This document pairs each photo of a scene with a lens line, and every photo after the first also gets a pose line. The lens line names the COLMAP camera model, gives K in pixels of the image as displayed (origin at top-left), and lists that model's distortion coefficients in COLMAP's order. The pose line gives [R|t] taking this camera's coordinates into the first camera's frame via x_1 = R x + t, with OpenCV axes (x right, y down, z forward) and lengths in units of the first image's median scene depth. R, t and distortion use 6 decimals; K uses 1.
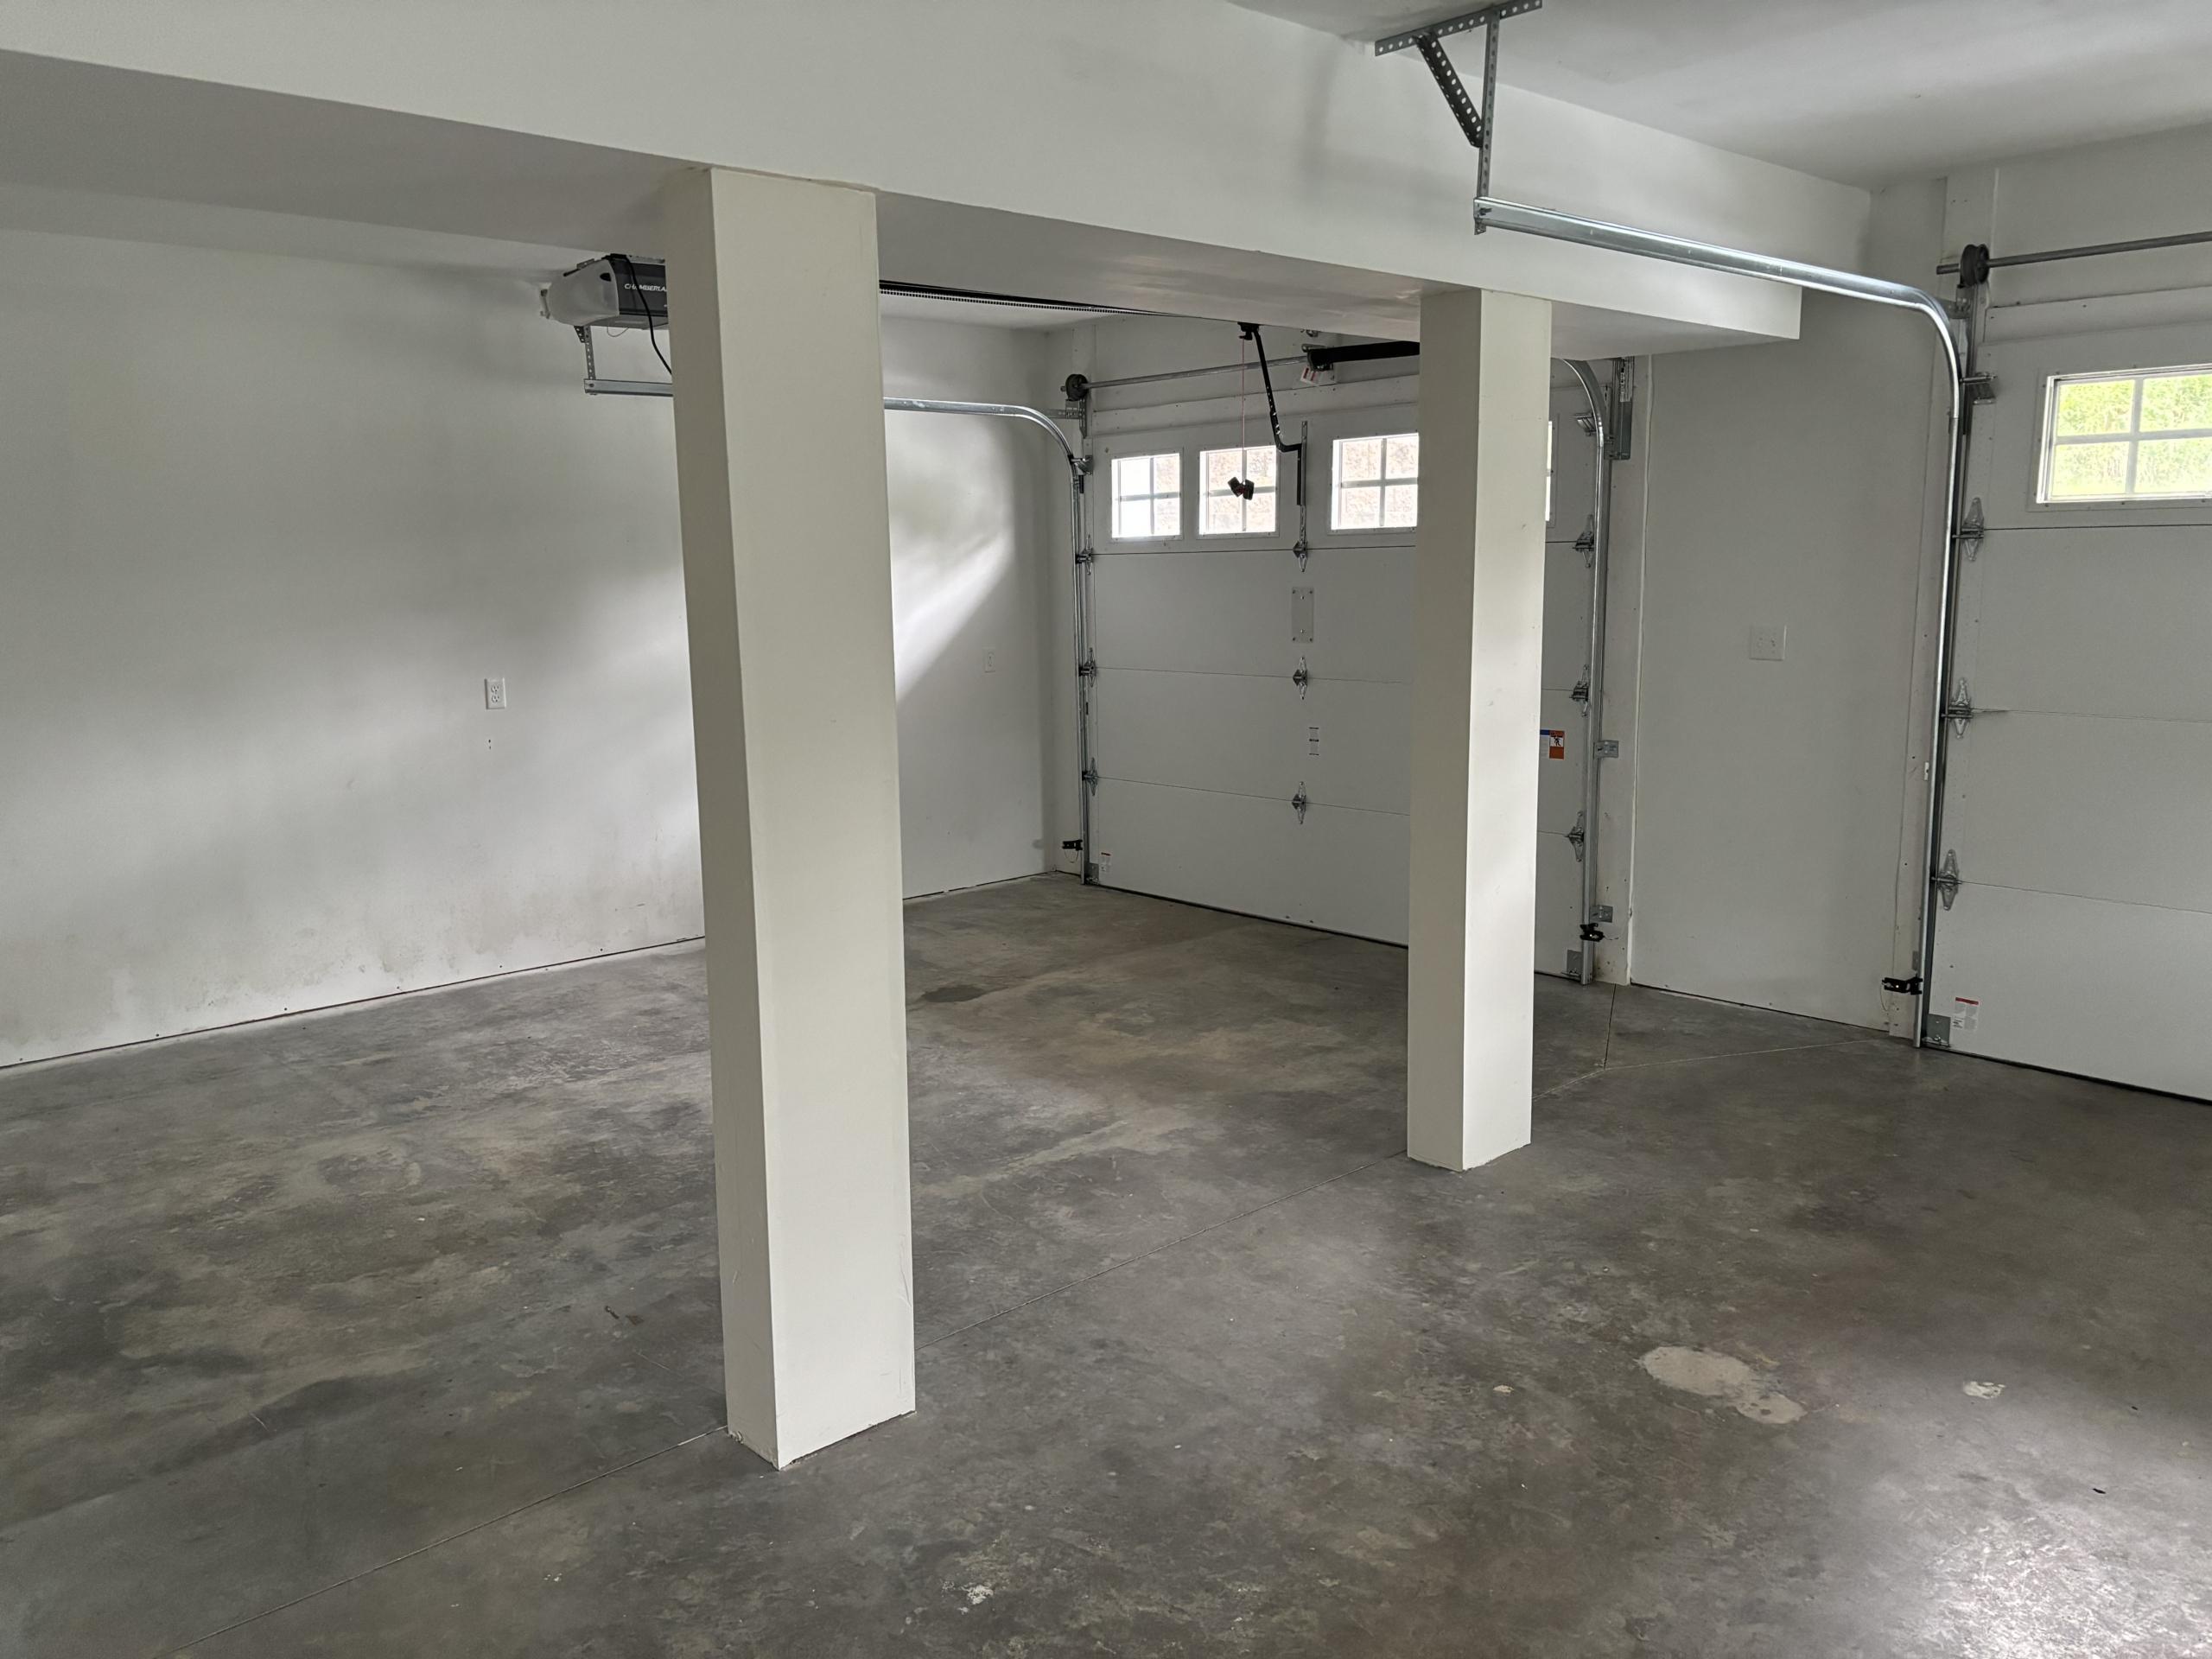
lens RADIAL K [[1699.0, 0, 1111.4], [0, 1699.0, 821.6], [0, 0, 1]] dist [0.077360, -0.080919]
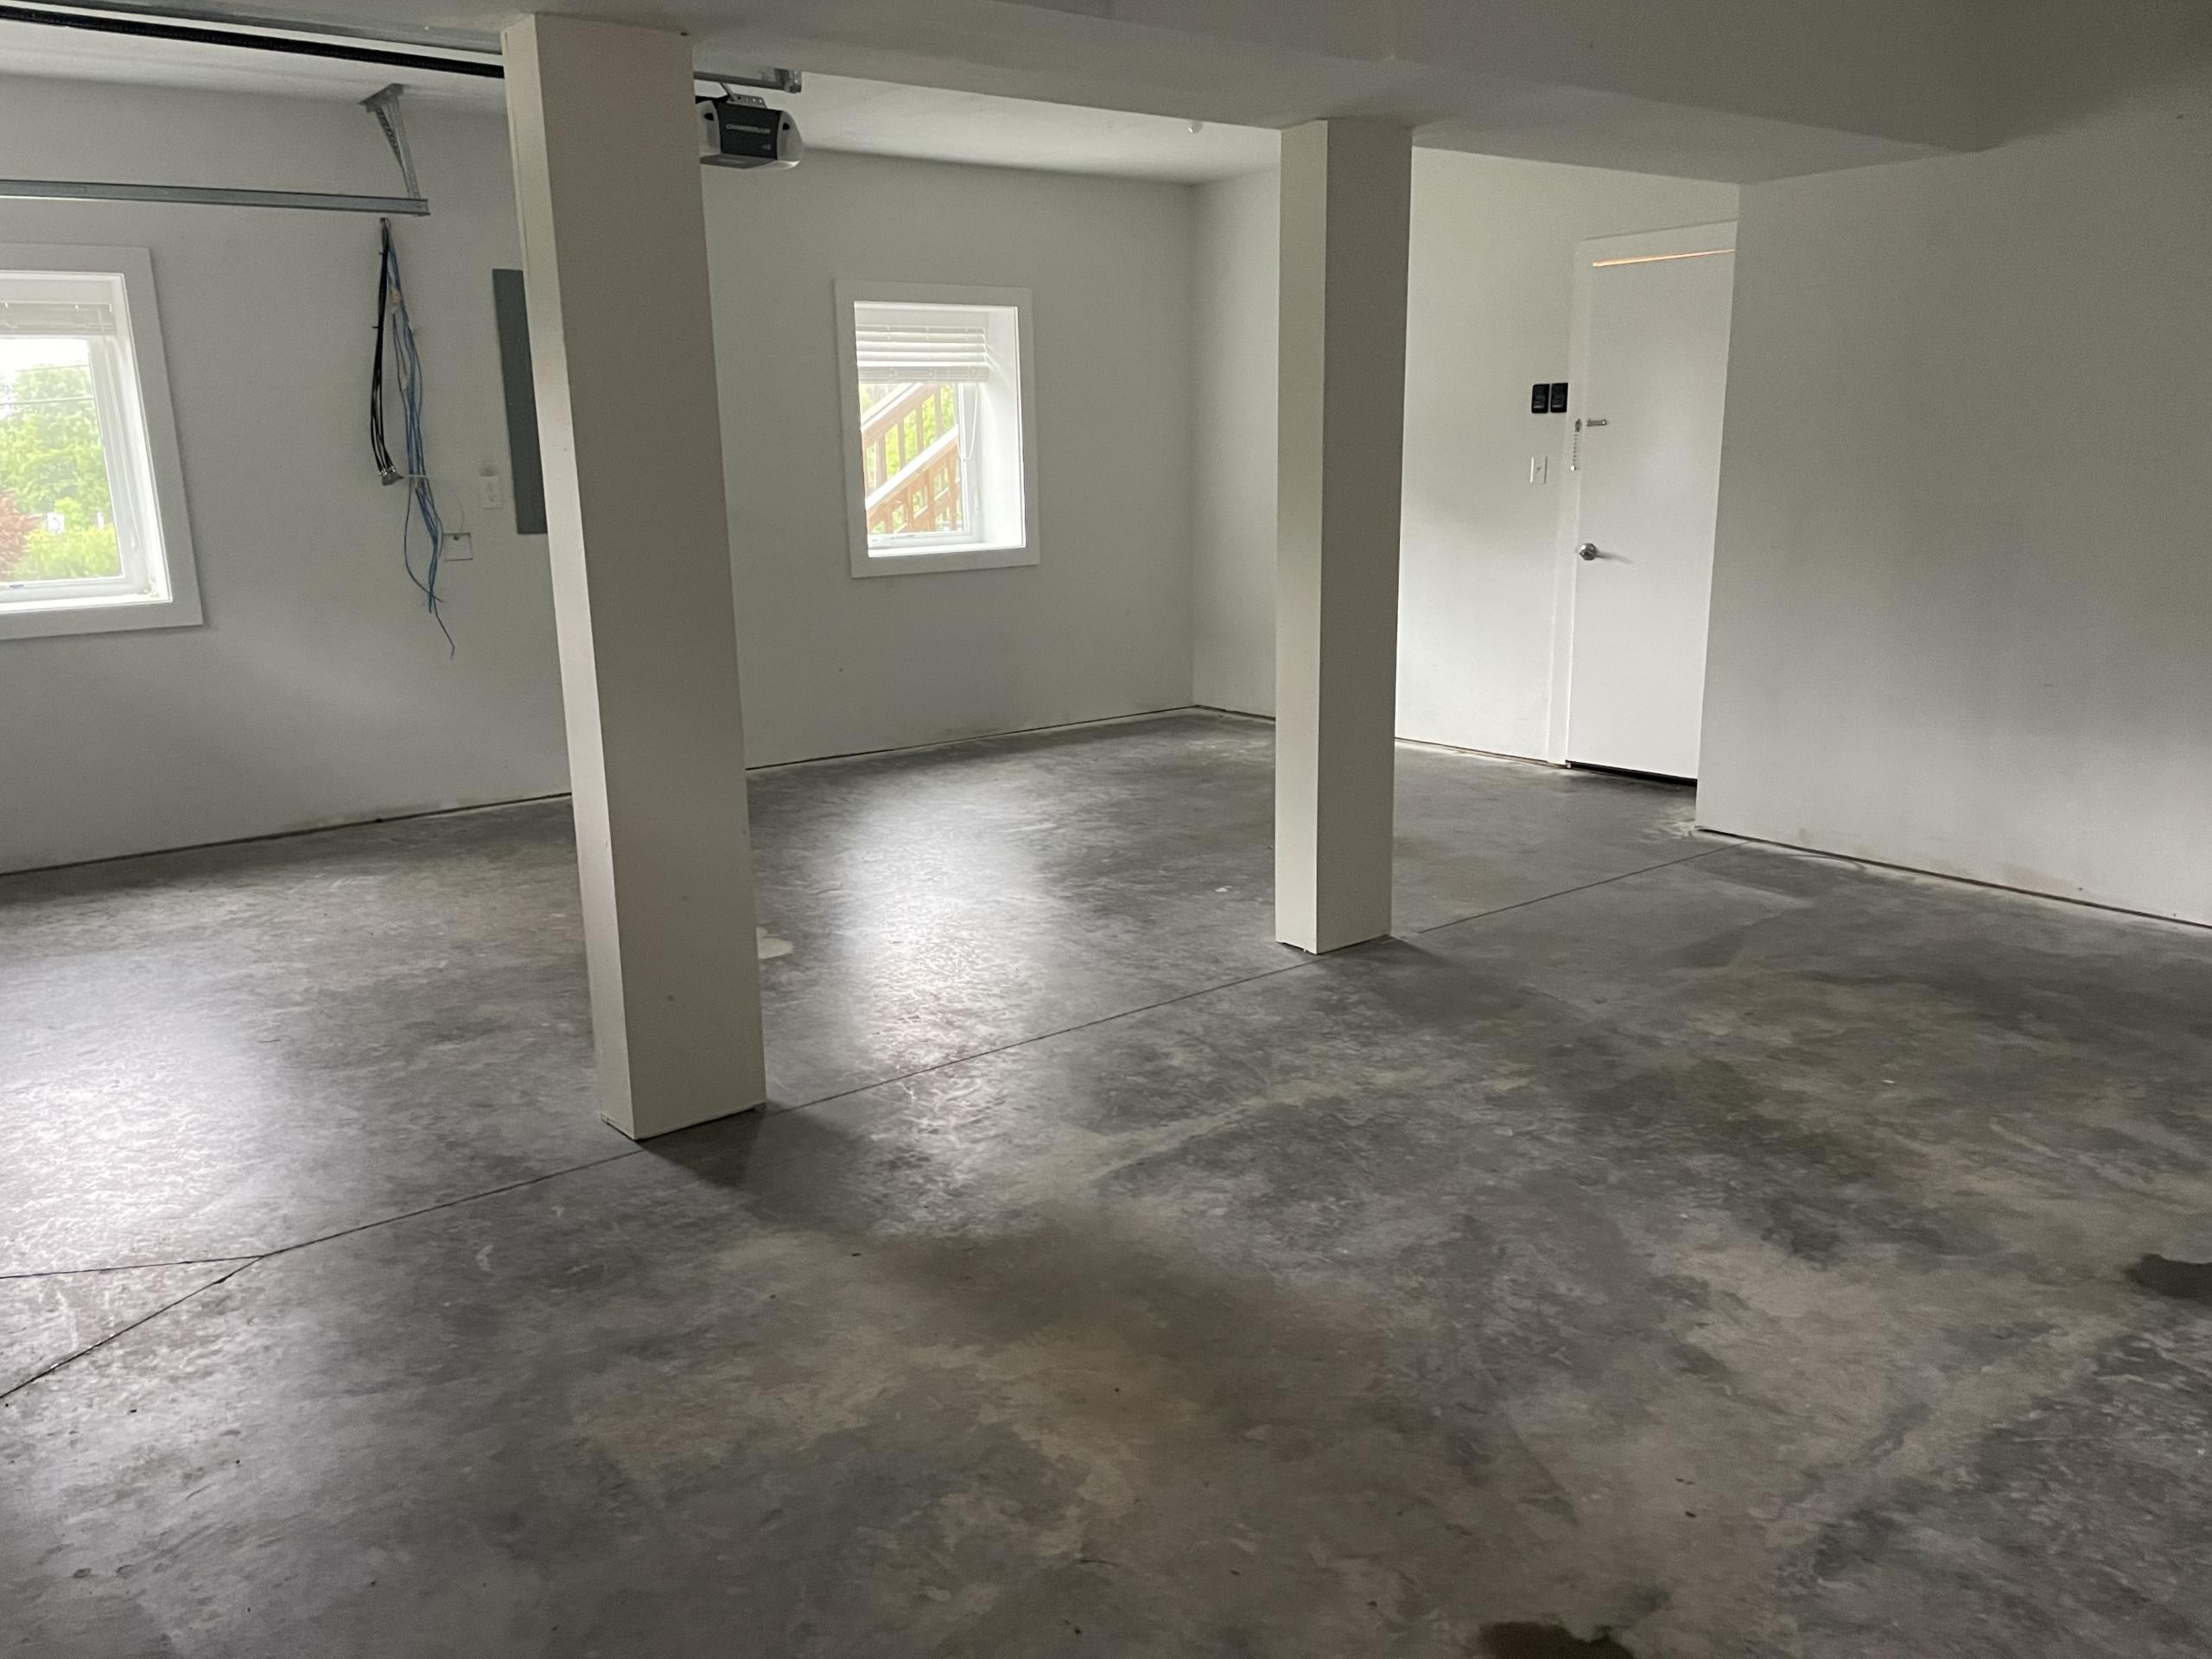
lens RADIAL K [[1699.0, 0, 1089.4], [0, 1699.0, 835.4], [0, 0, 1]] dist [0.077360, -0.080919]
pose [[-0.995489, 0.016242, 0.093478, -0.062414], [0.050348, 0.925508, 0.375368, -0.223613], [-0.080418, 0.378381, -0.922150, 1.630370]]
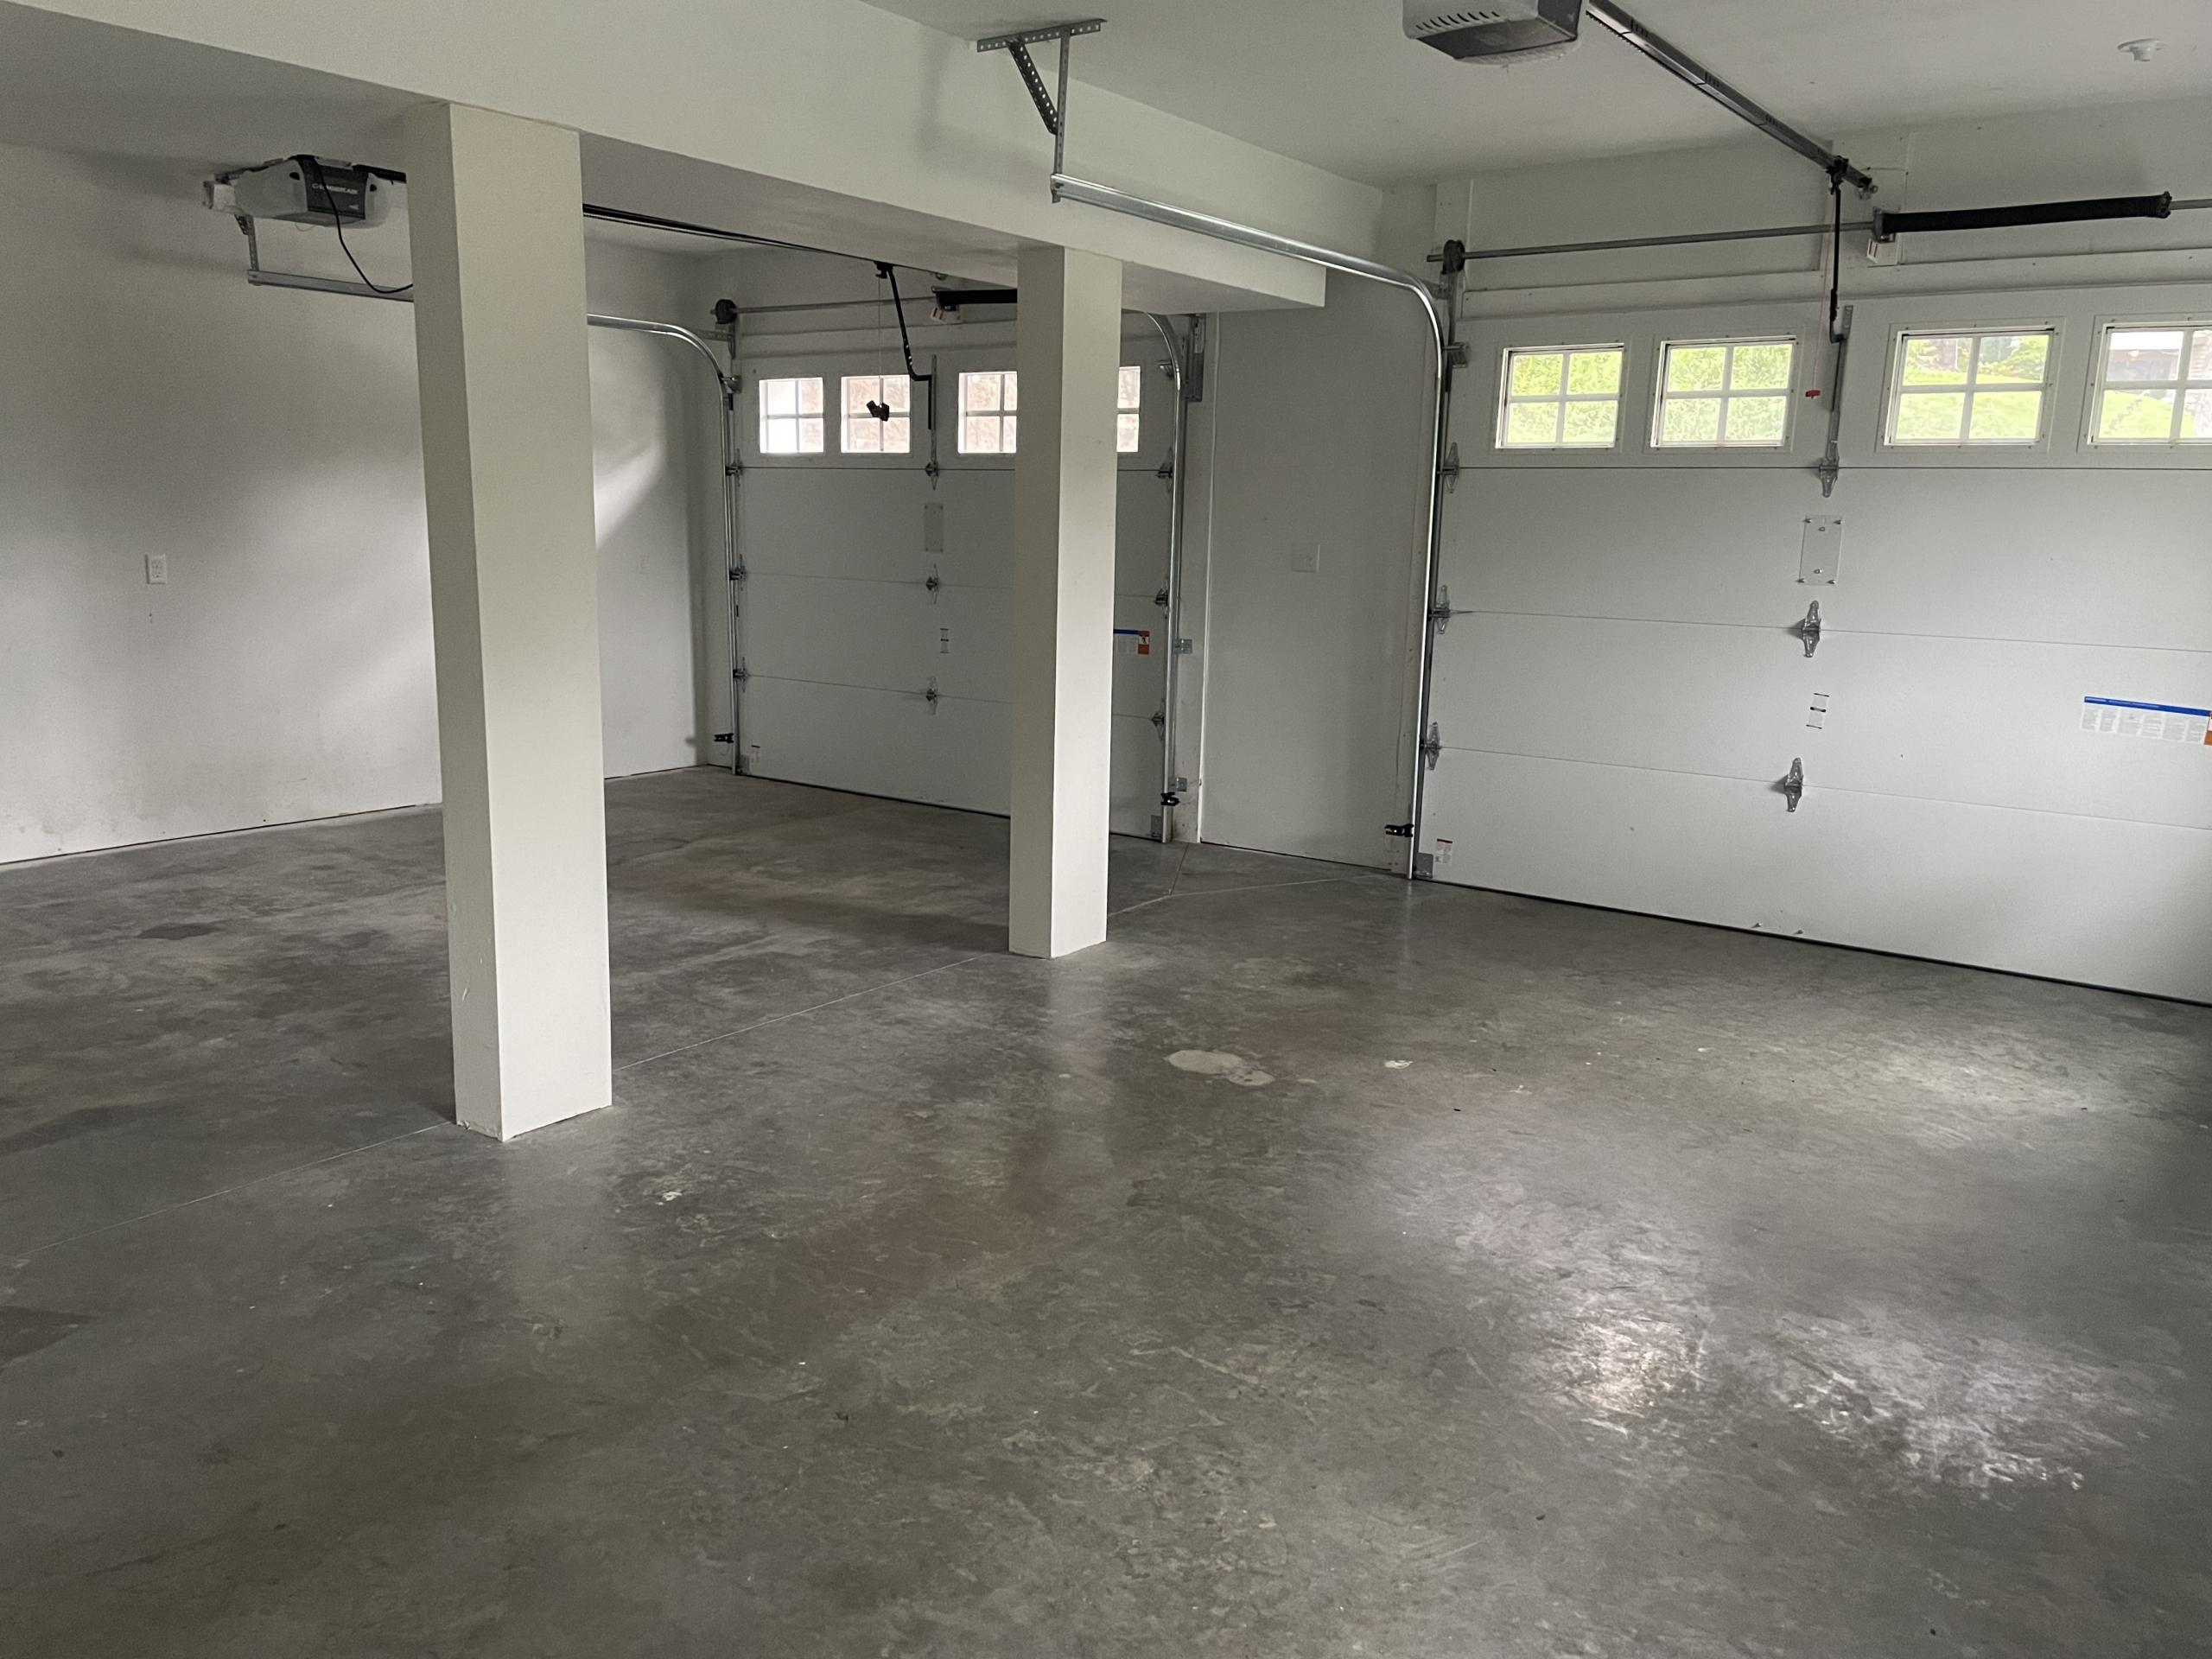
lens RADIAL K [[1699.0, 0, 1110.4], [0, 1699.0, 845.4], [0, 0, 1]] dist [0.077360, -0.080919]
pose [[0.978811, -0.001621, 0.204759, -0.007744], [-0.006502, 0.999218, 0.038992, 0.066738], [-0.204662, -0.039497, 0.978035, -0.213345]]
